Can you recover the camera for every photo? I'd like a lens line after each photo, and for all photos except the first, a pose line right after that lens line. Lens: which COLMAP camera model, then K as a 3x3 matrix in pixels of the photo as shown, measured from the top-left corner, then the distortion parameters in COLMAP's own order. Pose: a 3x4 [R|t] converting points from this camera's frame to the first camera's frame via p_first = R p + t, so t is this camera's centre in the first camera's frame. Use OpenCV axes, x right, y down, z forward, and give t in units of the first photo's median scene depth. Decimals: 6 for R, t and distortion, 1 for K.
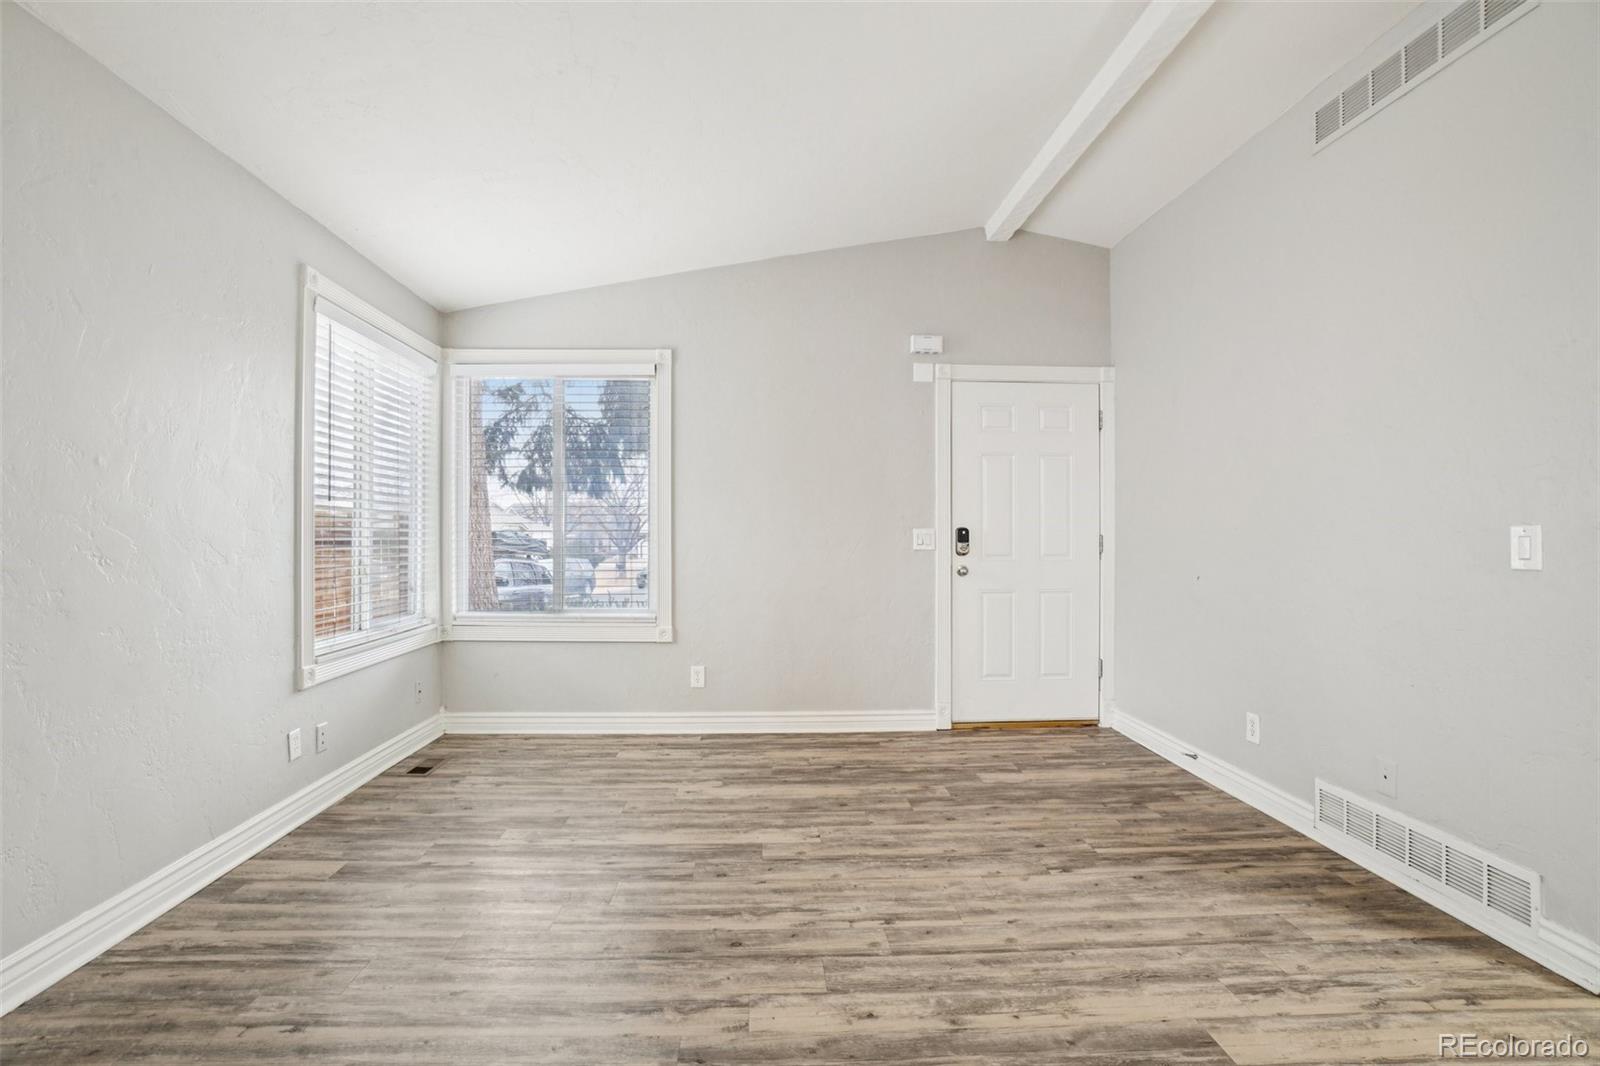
lens RADIAL K [[727.1, 0, 797.7], [0, 727.1, 529.8], [0, 0, 1]] dist [-0.061738, 0.023743]
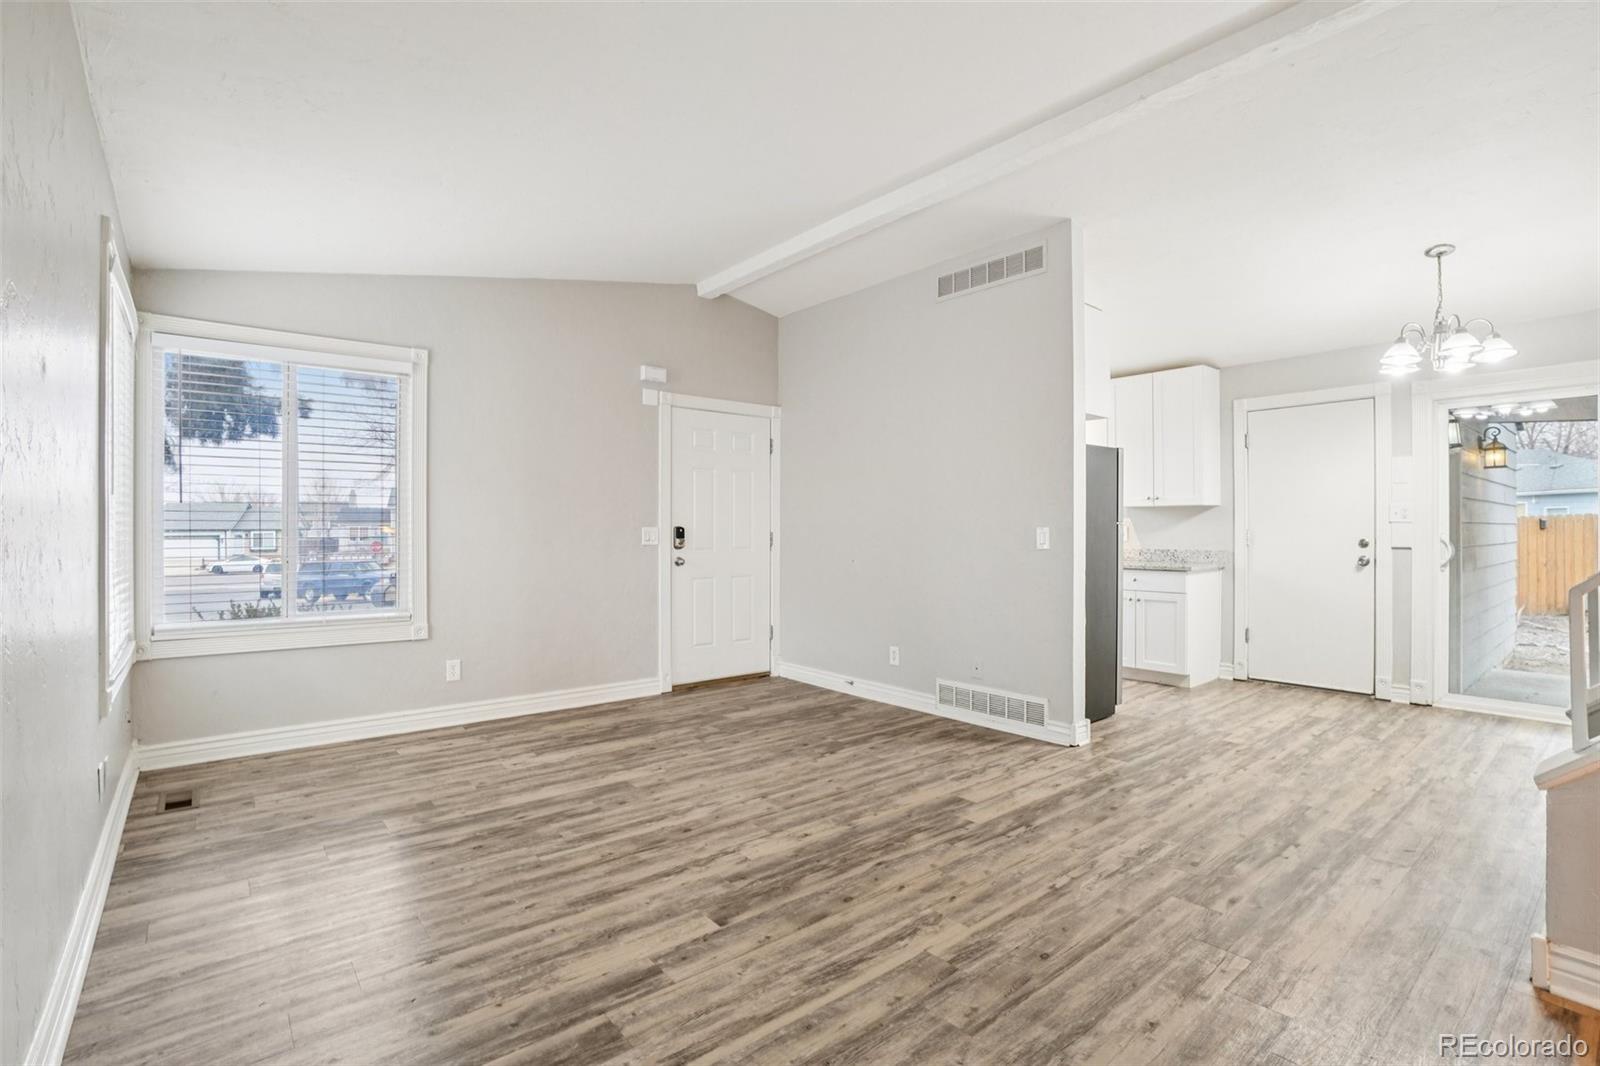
lens RADIAL K [[727.1, 0, 797.7], [0, 727.1, 529.8], [0, 0, 1]] dist [-0.061738, 0.023743]
pose [[0.804169, -0.000901, 0.594400, -0.551518], [-0.001812, 0.999990, 0.003967, -0.004575], [-0.594398, -0.004267, 0.804160, -0.180117]]
